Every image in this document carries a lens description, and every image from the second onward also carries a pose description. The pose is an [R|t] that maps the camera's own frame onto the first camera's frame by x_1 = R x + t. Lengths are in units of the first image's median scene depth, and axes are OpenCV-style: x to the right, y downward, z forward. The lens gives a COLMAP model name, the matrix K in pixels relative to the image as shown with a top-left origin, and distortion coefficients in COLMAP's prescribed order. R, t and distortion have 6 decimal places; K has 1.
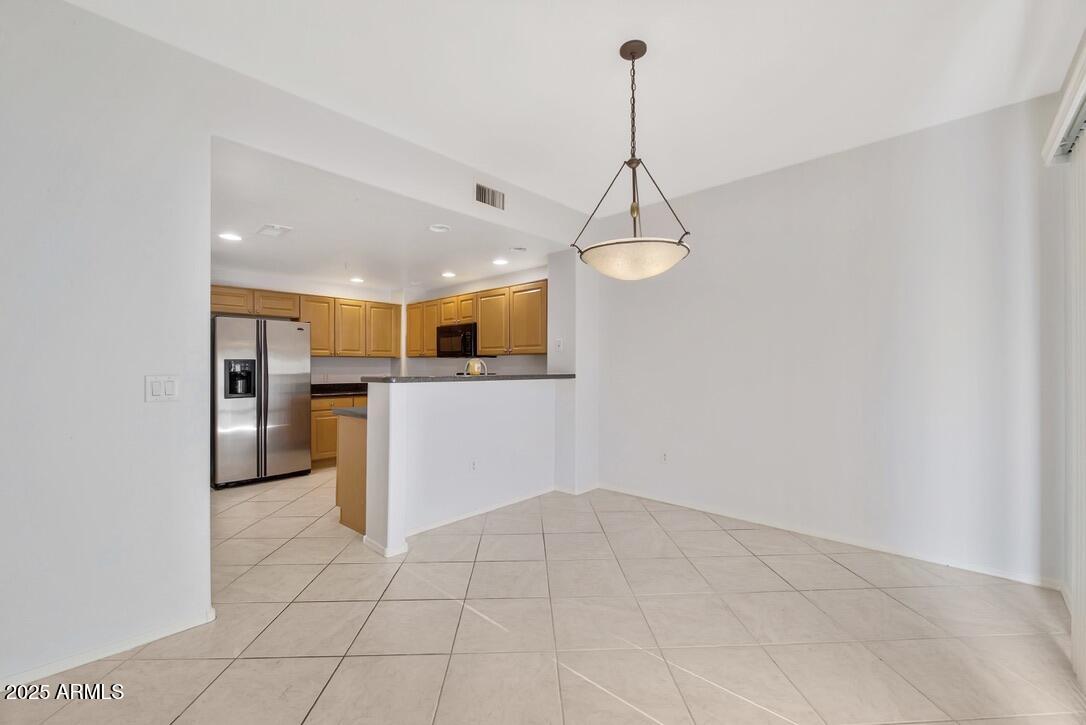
lens RADIAL K [[449.2, 0, 540.2], [0, 449.2, 364.7], [0, 0, 1]] dist [-0.002359, -0.001754]
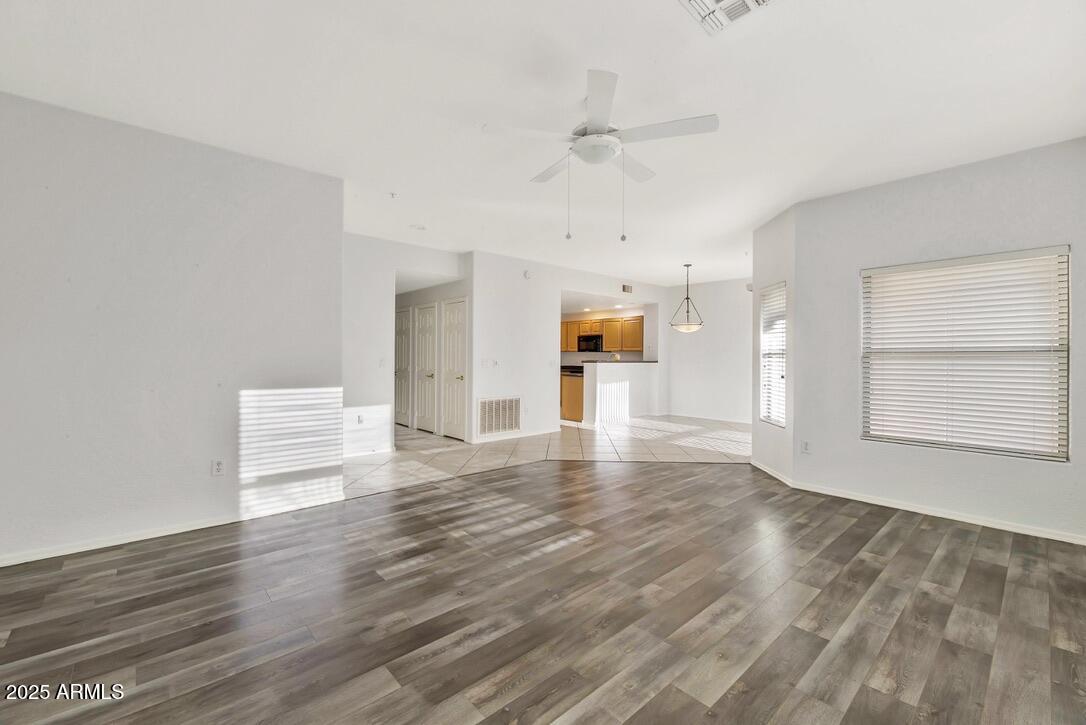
lens RADIAL K [[449.2, 0, 542.0], [0, 449.2, 358.8], [0, 0, 1]] dist [-0.002359, -0.001754]
pose [[0.996070, 0.006997, -0.088291, -0.235934], [-0.006218, 0.999939, 0.009097, -0.004043], [0.088350, -0.008512, 0.996053, -1.002208]]
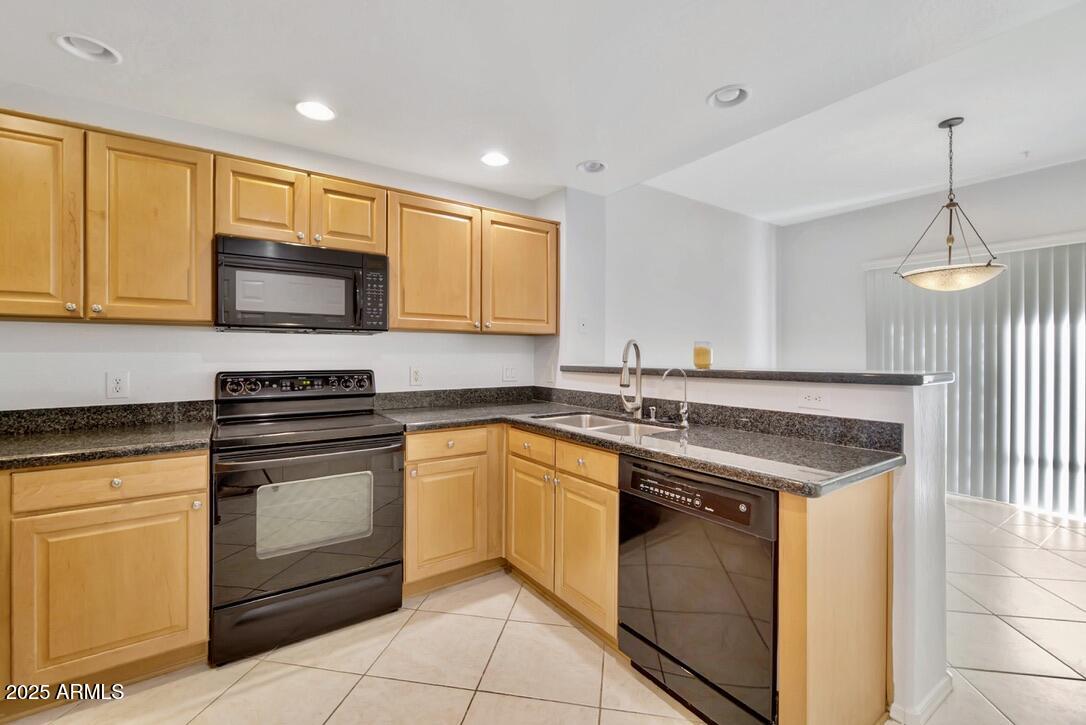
lens RADIAL K [[449.2, 0, 538.8], [0, 449.2, 355.8], [0, 0, 1]] dist [-0.002359, -0.001754]
pose [[0.207910, -0.001183, 0.978147, -0.554980], [-0.002735, 0.999995, 0.001791, 0.003814], [-0.978144, -0.003048, 0.207906, 0.775543]]
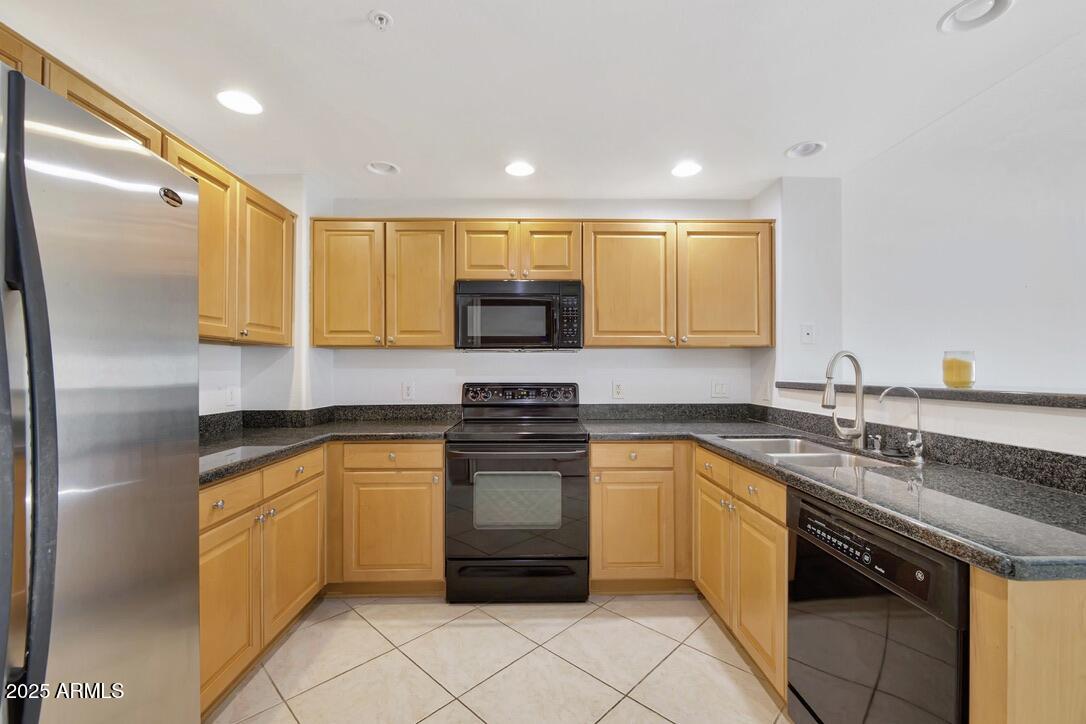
lens RADIAL K [[449.2, 0, 550.4], [0, 449.2, 366.3], [0, 0, 1]] dist [-0.002359, -0.001754]
pose [[0.708876, 0.004860, 0.705316, -0.524365], [-0.000372, 0.999979, -0.006517, 0.003449], [-0.705333, 0.004357, 0.708863, 0.688548]]
